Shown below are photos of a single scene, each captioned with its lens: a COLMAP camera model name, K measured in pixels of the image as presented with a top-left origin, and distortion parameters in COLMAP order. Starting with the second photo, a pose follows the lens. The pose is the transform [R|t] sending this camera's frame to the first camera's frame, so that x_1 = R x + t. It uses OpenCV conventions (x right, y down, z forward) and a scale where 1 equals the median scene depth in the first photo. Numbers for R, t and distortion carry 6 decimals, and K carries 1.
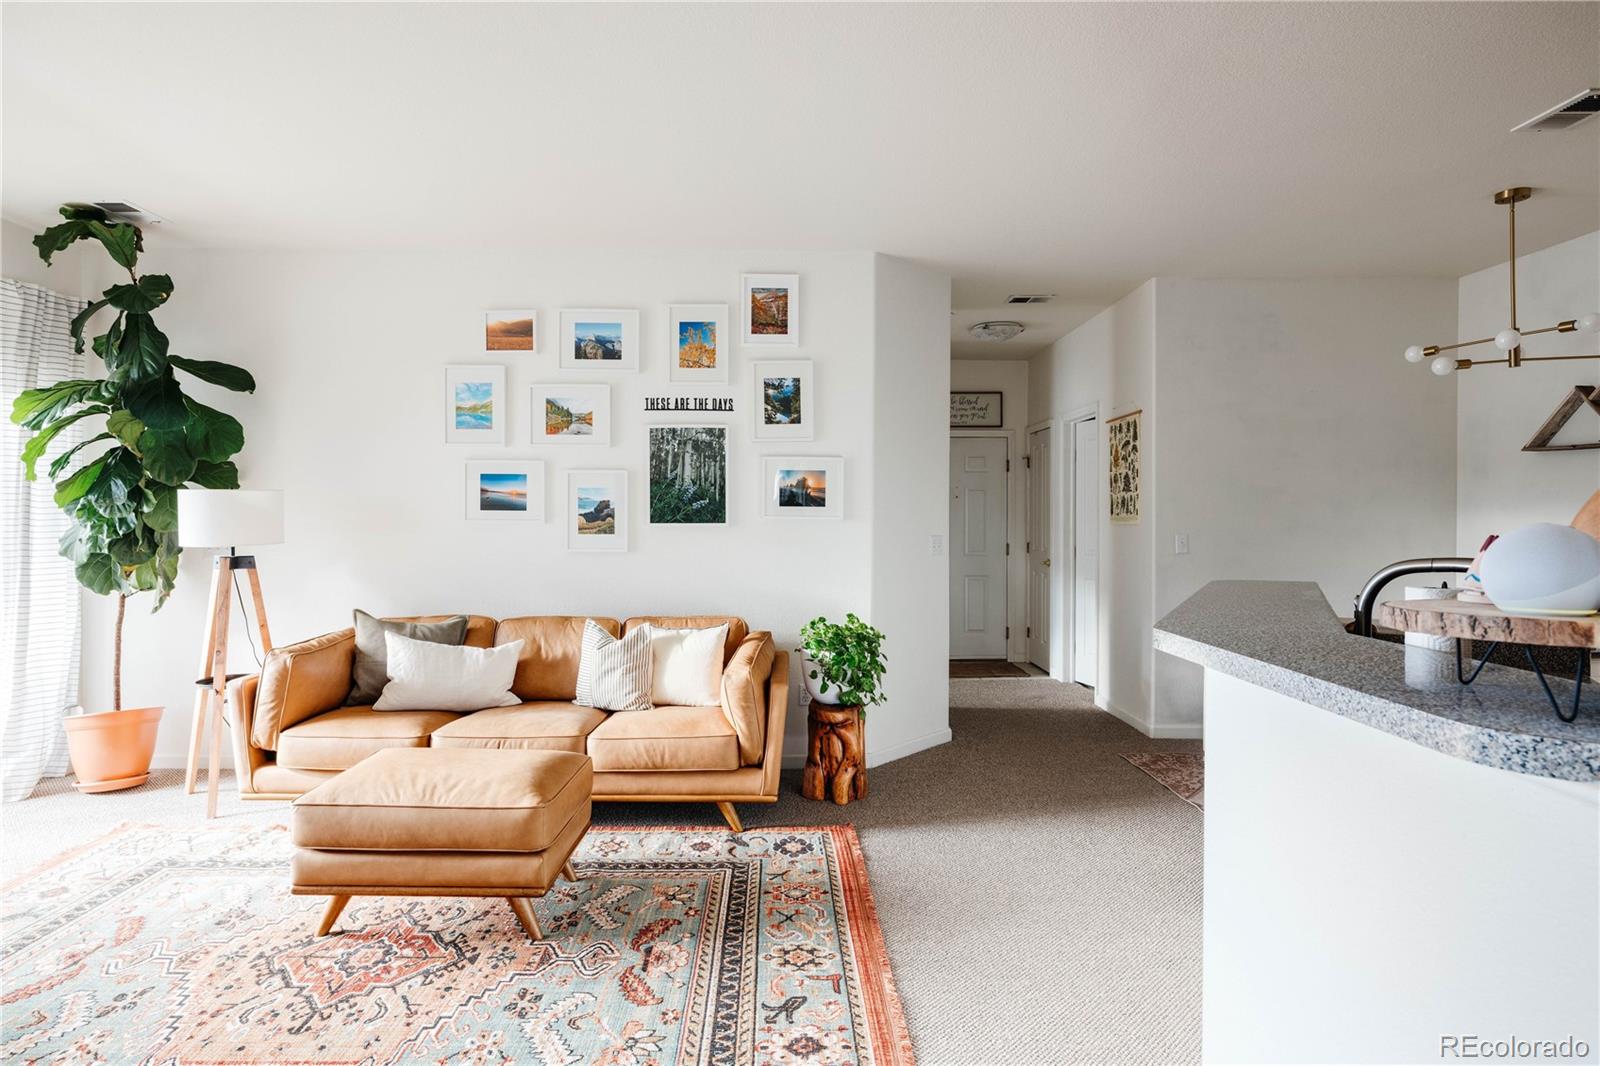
lens RADIAL K [[839.1, 0, 794.1], [0, 839.1, 521.2], [0, 0, 1]] dist [-0.004051, 0.001991]
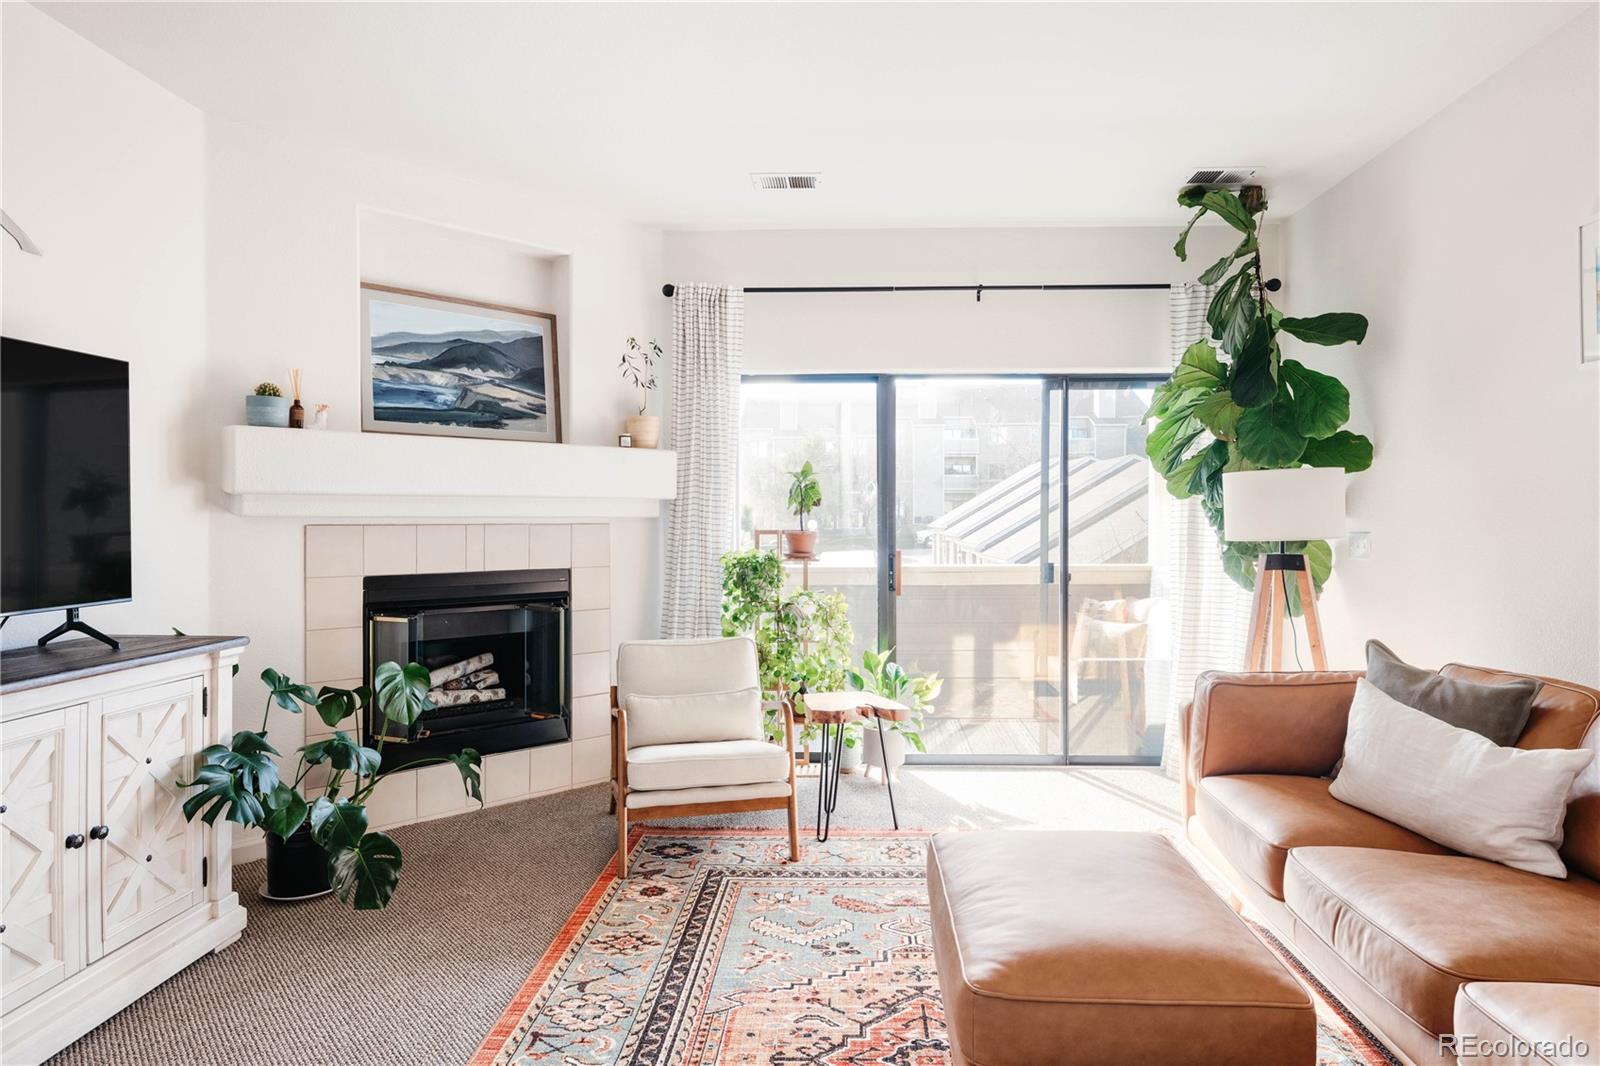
lens RADIAL K [[910.9, 0, 843.2], [0, 910.9, 528.0], [0, 0, 1]] dist [0.001056, -0.000877]
pose [[-0.034616, 0.008288, -0.999366, 0.209319], [-0.002135, 0.999963, 0.008367, 0.010350], [0.999398, 0.002423, -0.034597, 0.584997]]
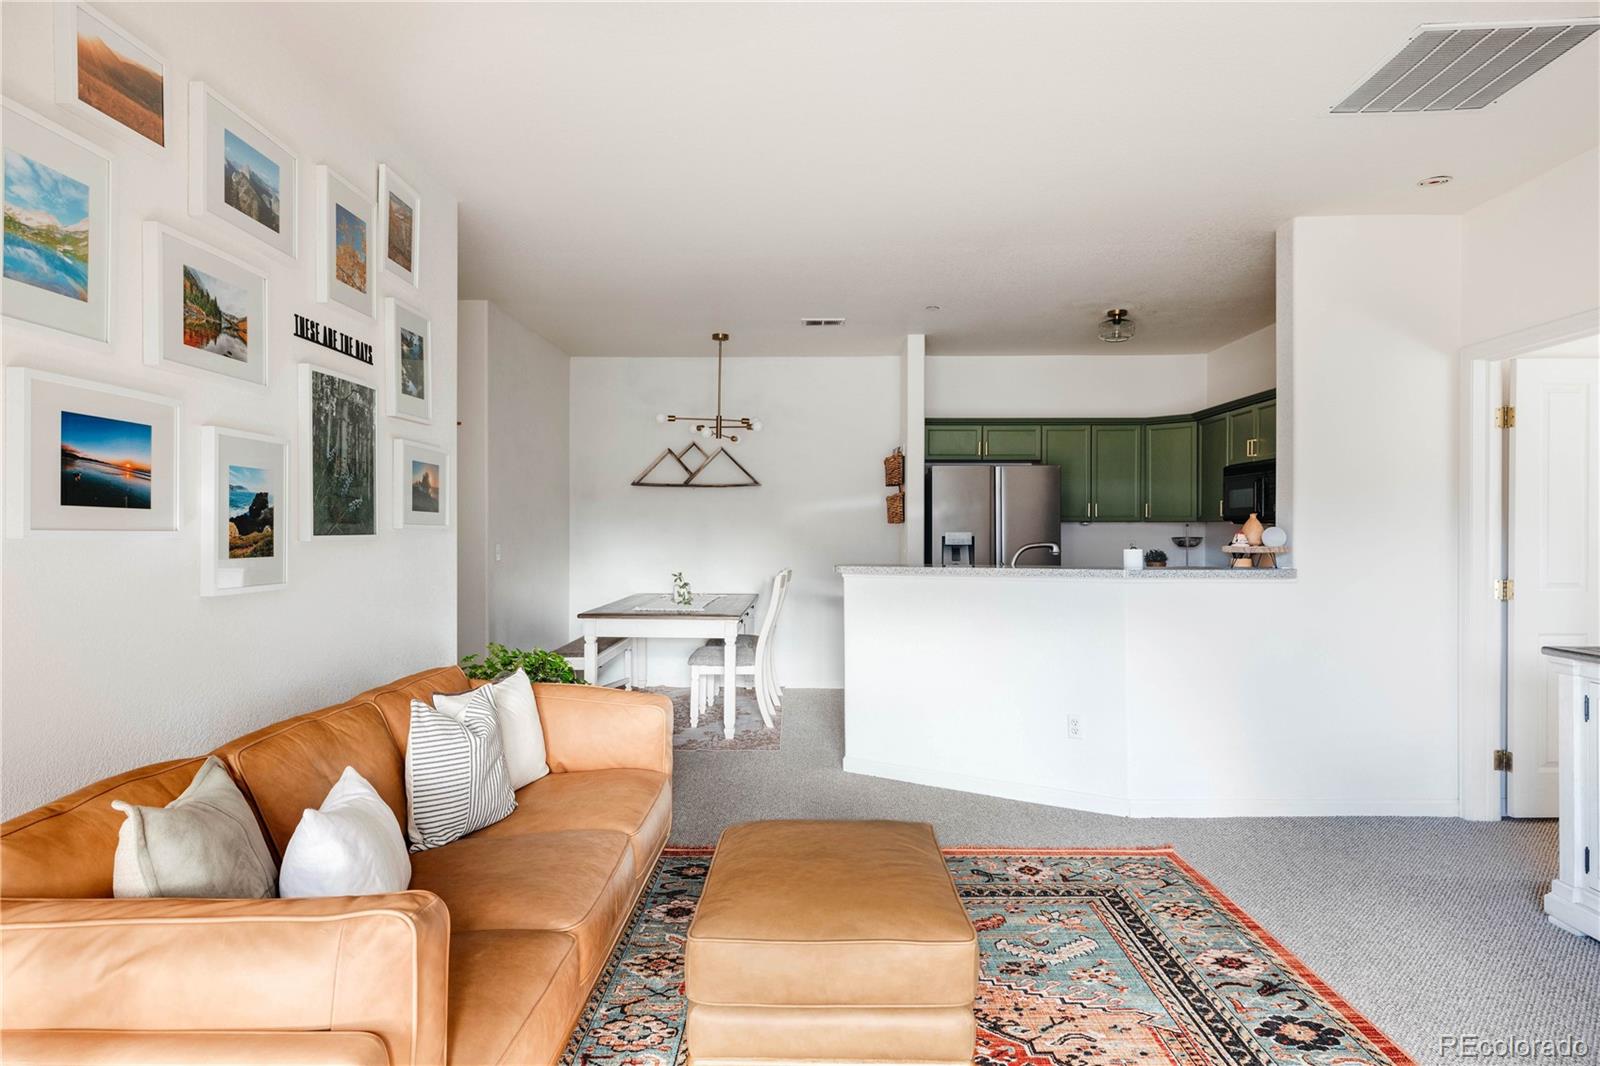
lens RADIAL K [[893.8, 0, 800.0], [0, 893.8, 533.0], [0, 0, 1]] dist [0.001230, -0.000246]
pose [[0.030864, -0.004962, 0.999511, -0.841410], [0.004995, 0.999976, 0.004810, -0.000708], [-0.999511, 0.004844, 0.030888, 0.704248]]
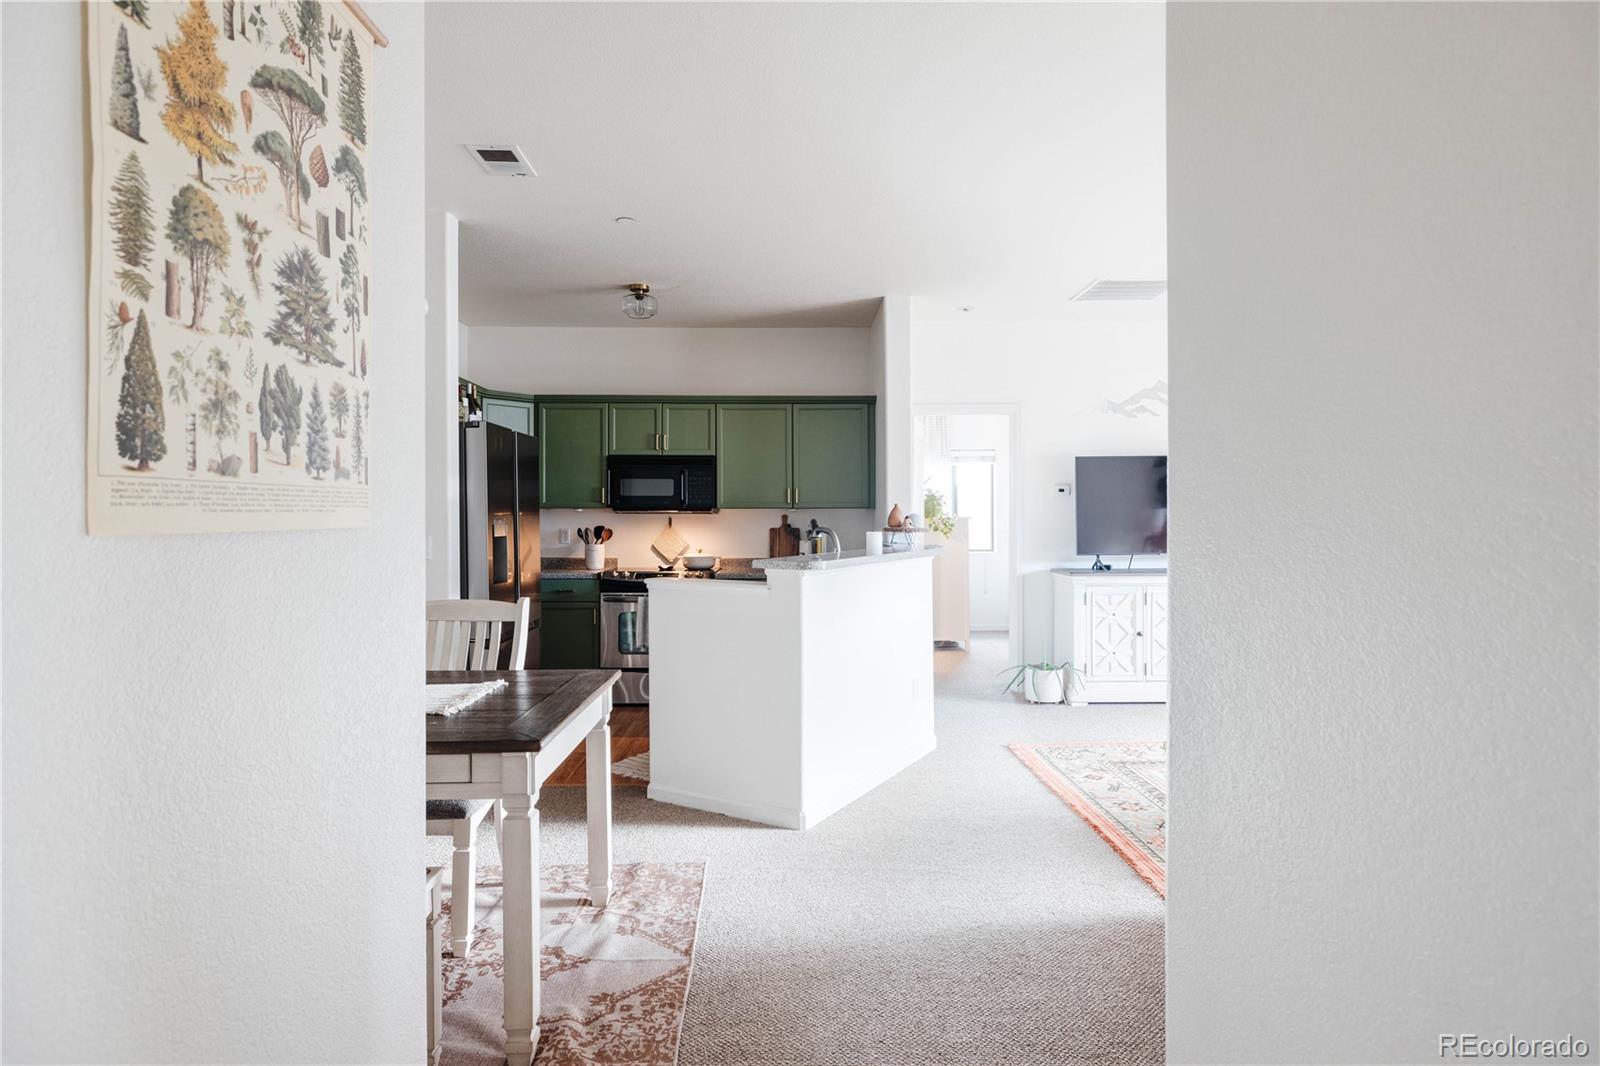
lens RADIAL K [[890.9, 0, 800.0], [0, 890.9, 533.0], [0, 0, 1]] dist [-0.000606, 0.000433]
pose [[-0.999878, 0.001151, -0.015602, 0.382795], [0.000811, 0.999764, 0.021725, 0.000370], [0.015623, 0.021710, -0.999642, 1.591959]]
